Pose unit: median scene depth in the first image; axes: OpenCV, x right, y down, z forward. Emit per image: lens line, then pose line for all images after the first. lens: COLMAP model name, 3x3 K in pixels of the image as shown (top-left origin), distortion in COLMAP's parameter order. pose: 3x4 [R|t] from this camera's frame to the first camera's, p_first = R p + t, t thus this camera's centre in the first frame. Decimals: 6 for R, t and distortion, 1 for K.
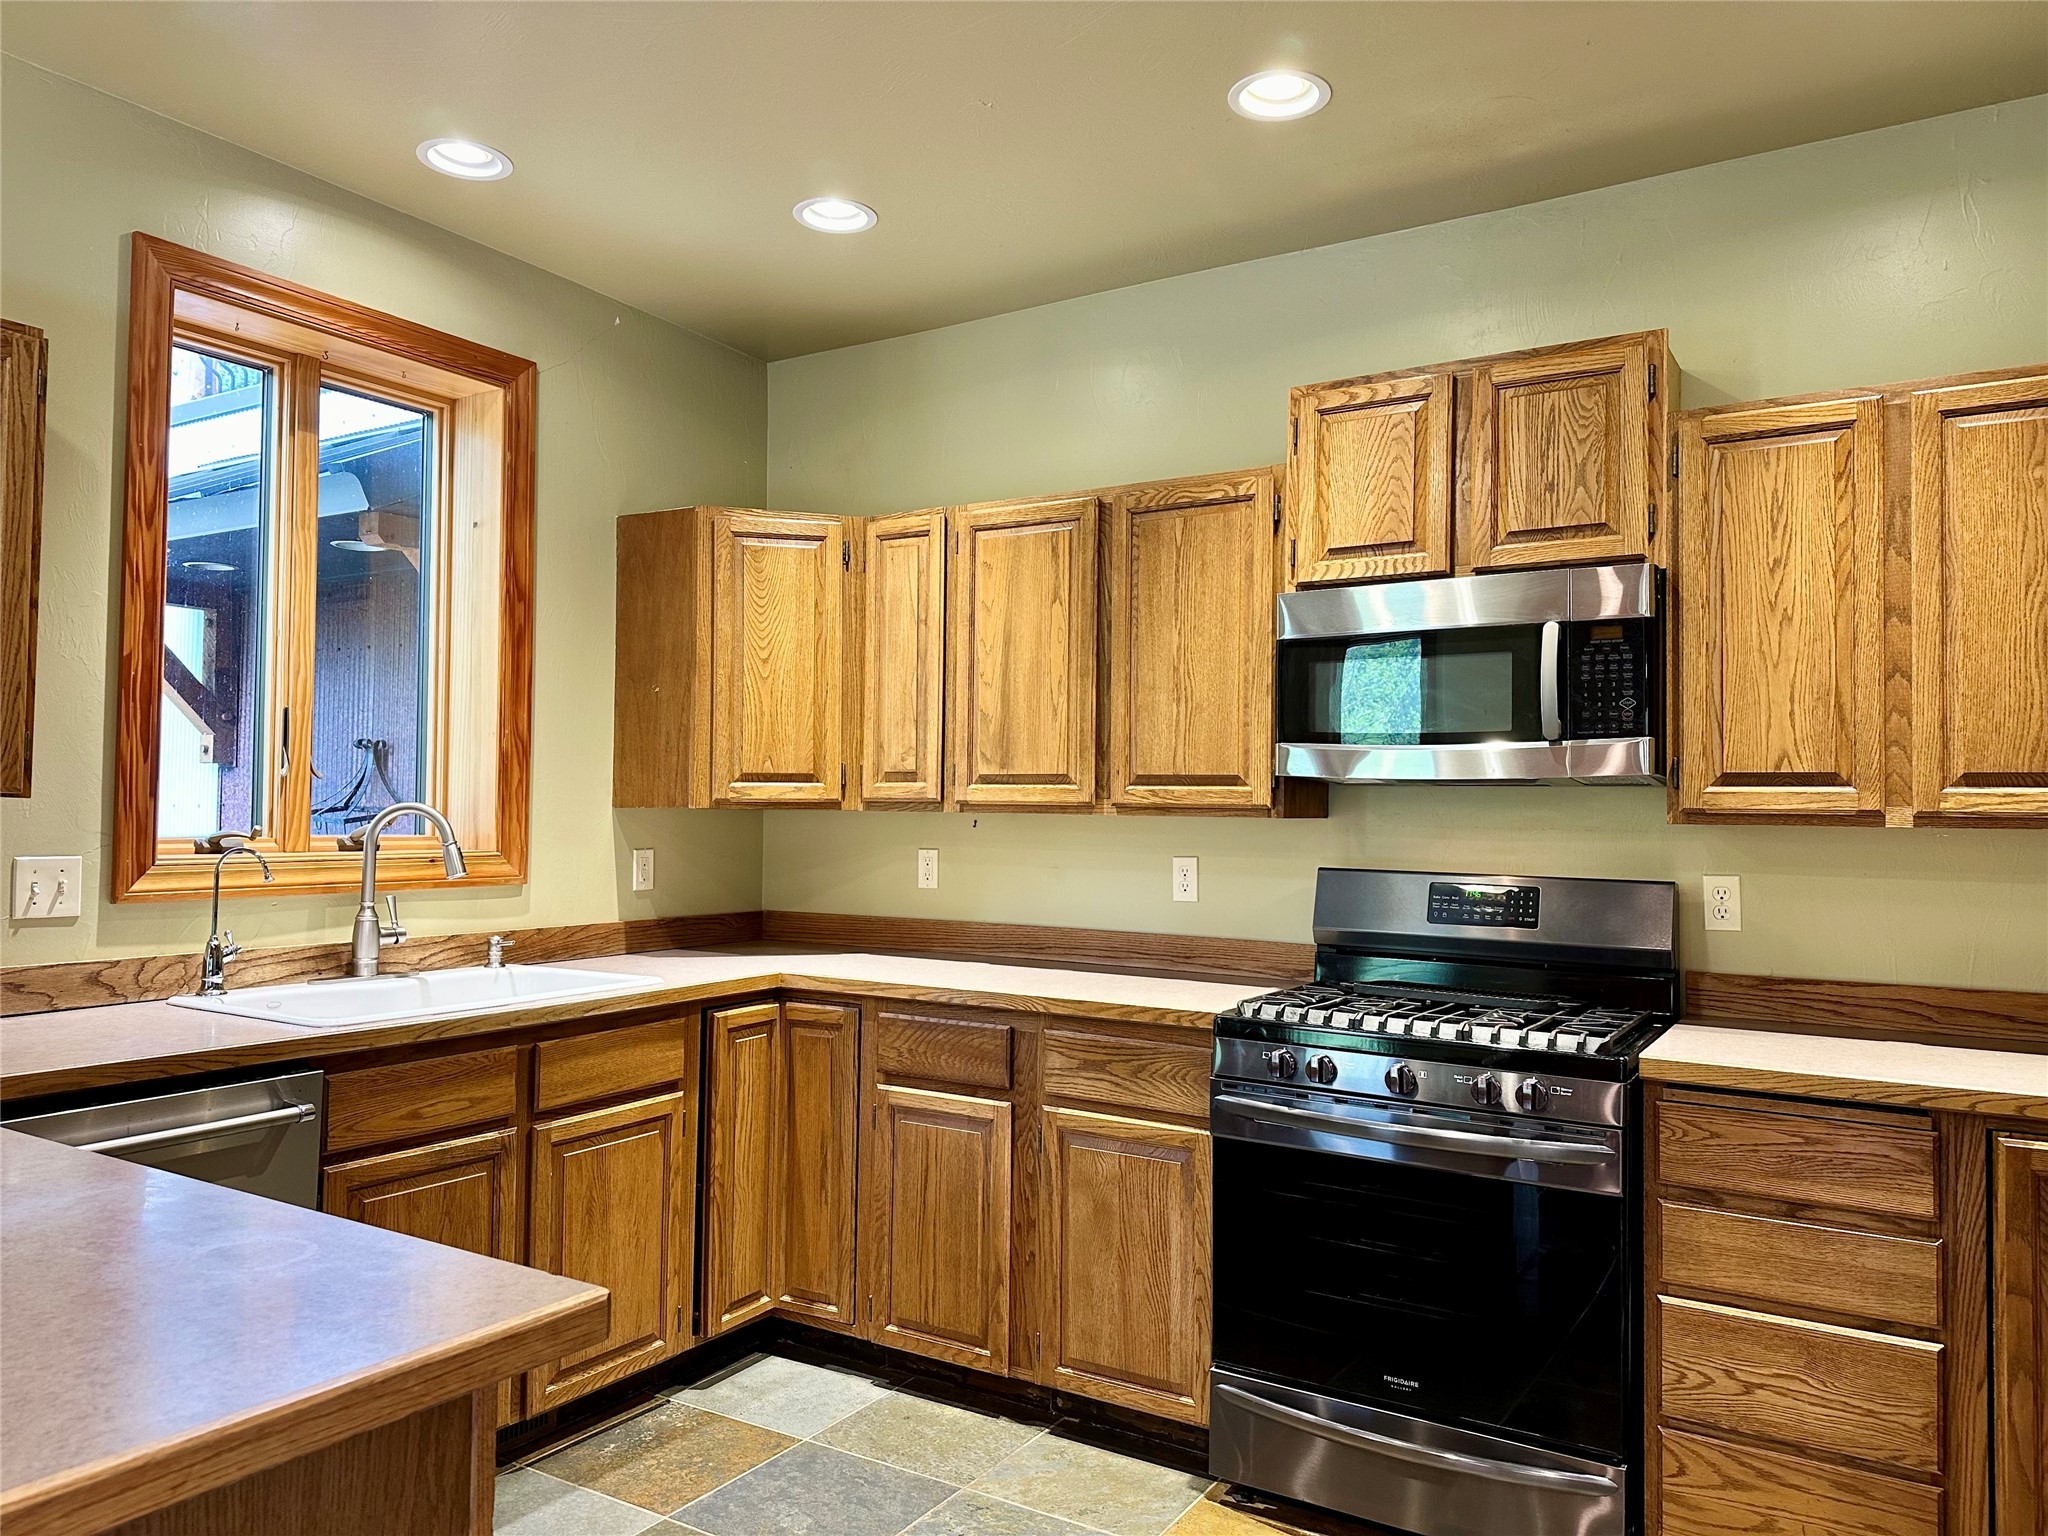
lens RADIAL K [[1420.3, 0, 1026.6], [0, 1420.3, 774.5], [0, 0, 1]] dist [0.127274, -0.165729]
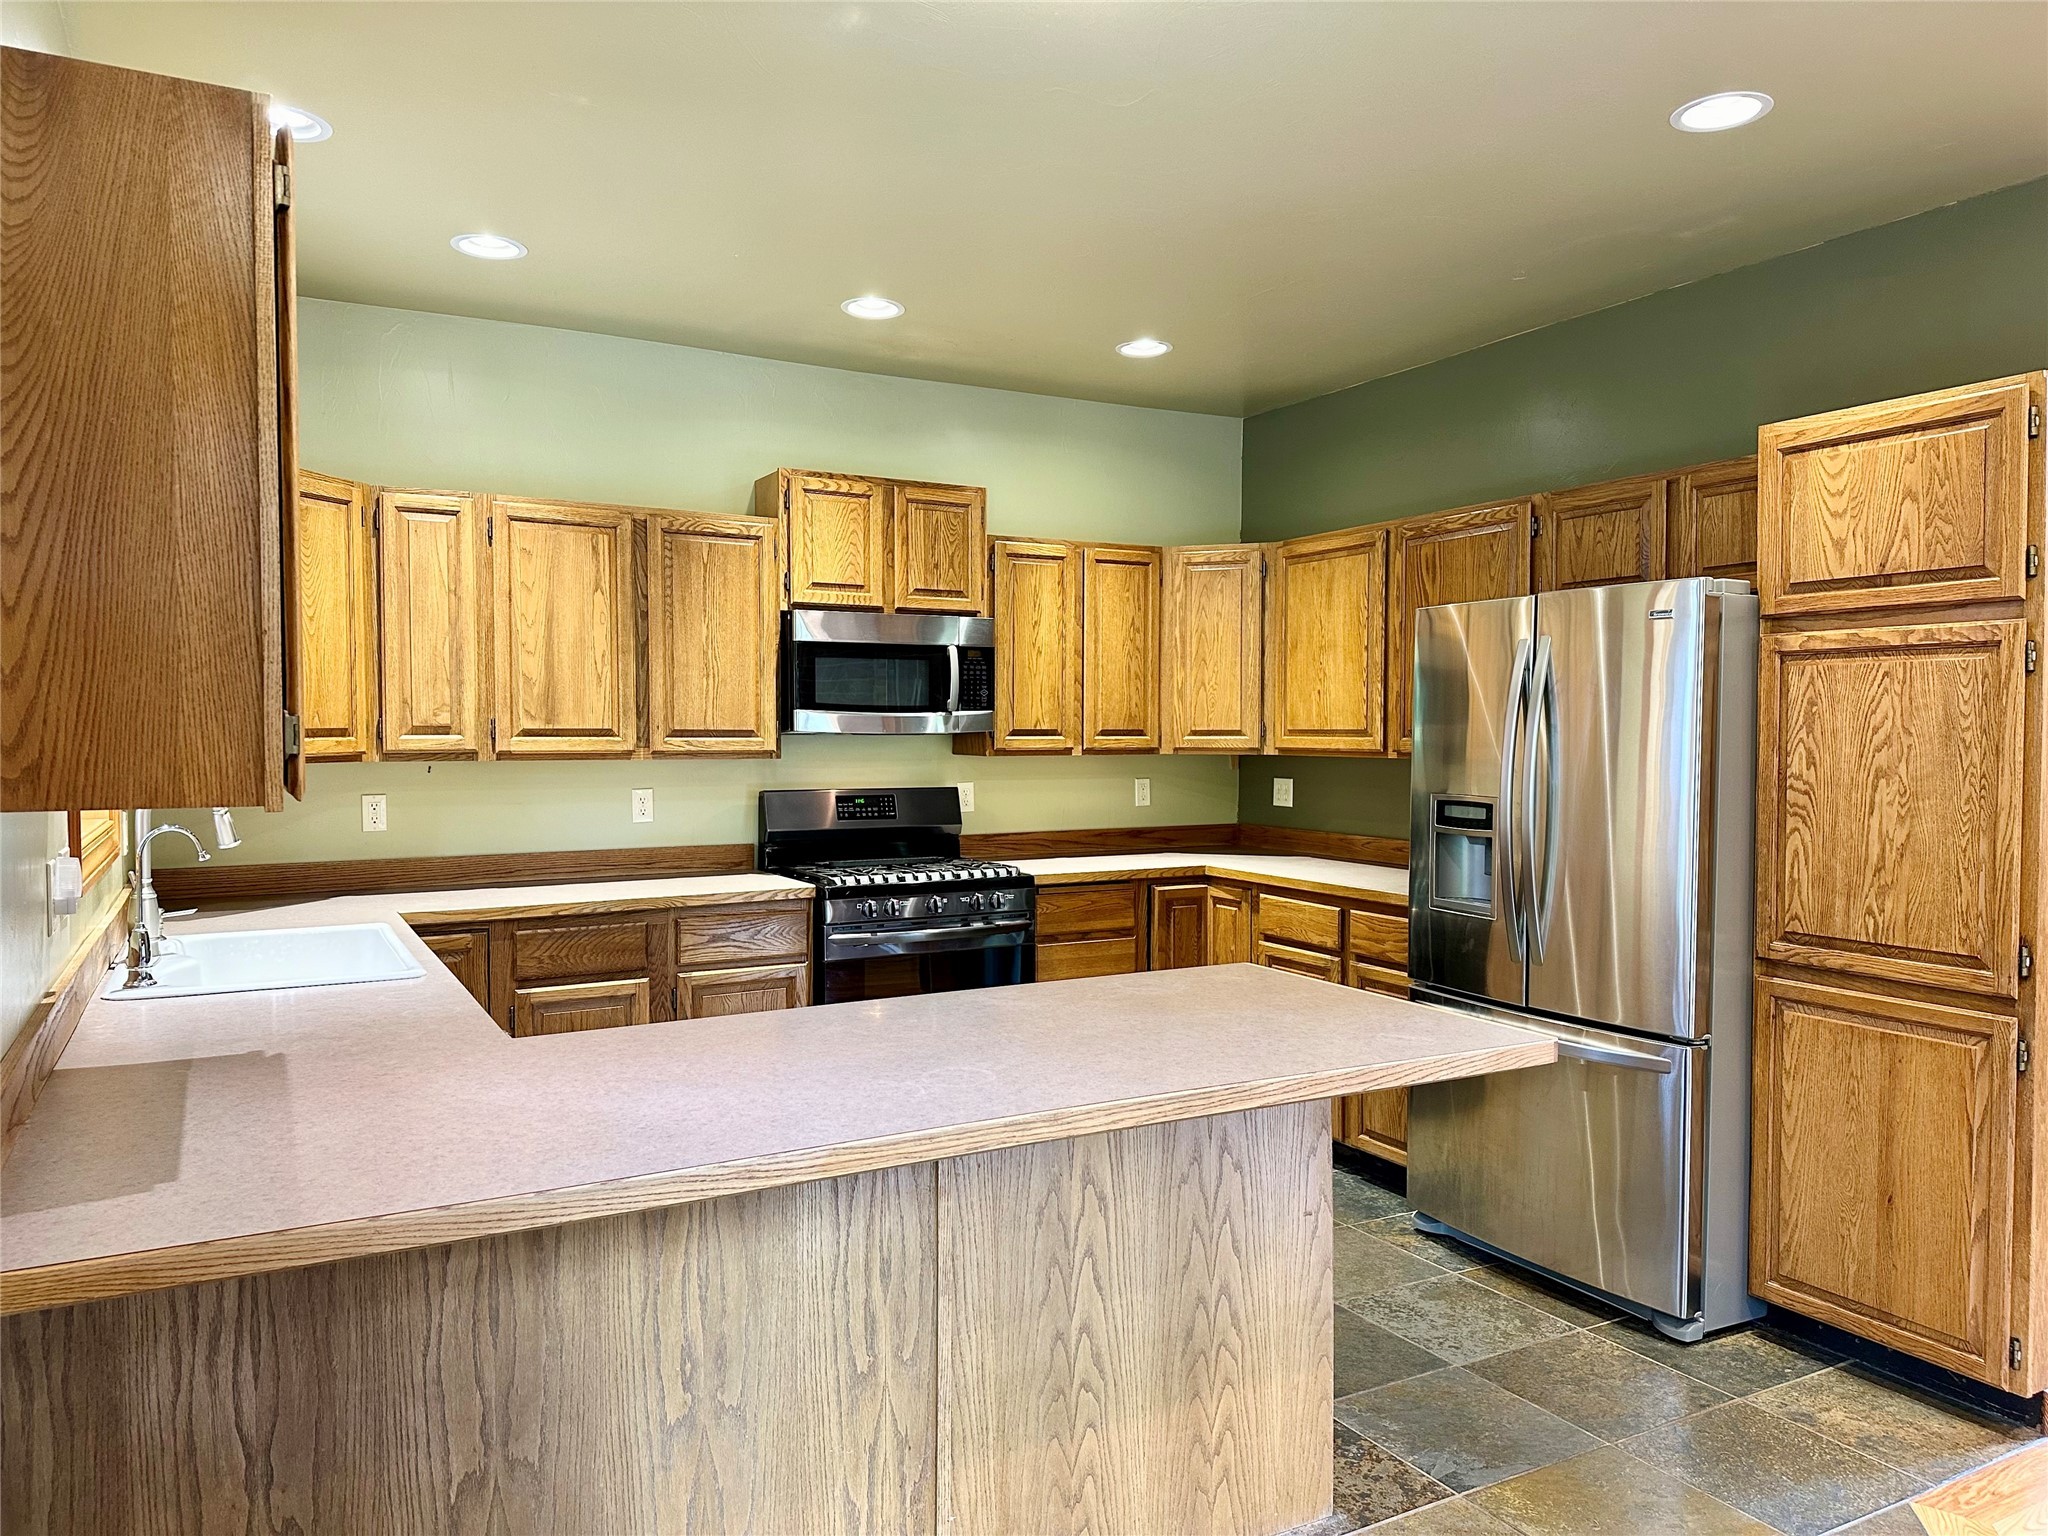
lens RADIAL K [[1420.3, 0, 1026.6], [0, 1420.3, 774.5], [0, 0, 1]] dist [0.127274, -0.165729]
pose [[0.482768, -0.042134, 0.874734, -0.952237], [-0.016826, 0.998211, 0.057368, -0.040646], [-0.875587, -0.042413, 0.481195, 0.053205]]
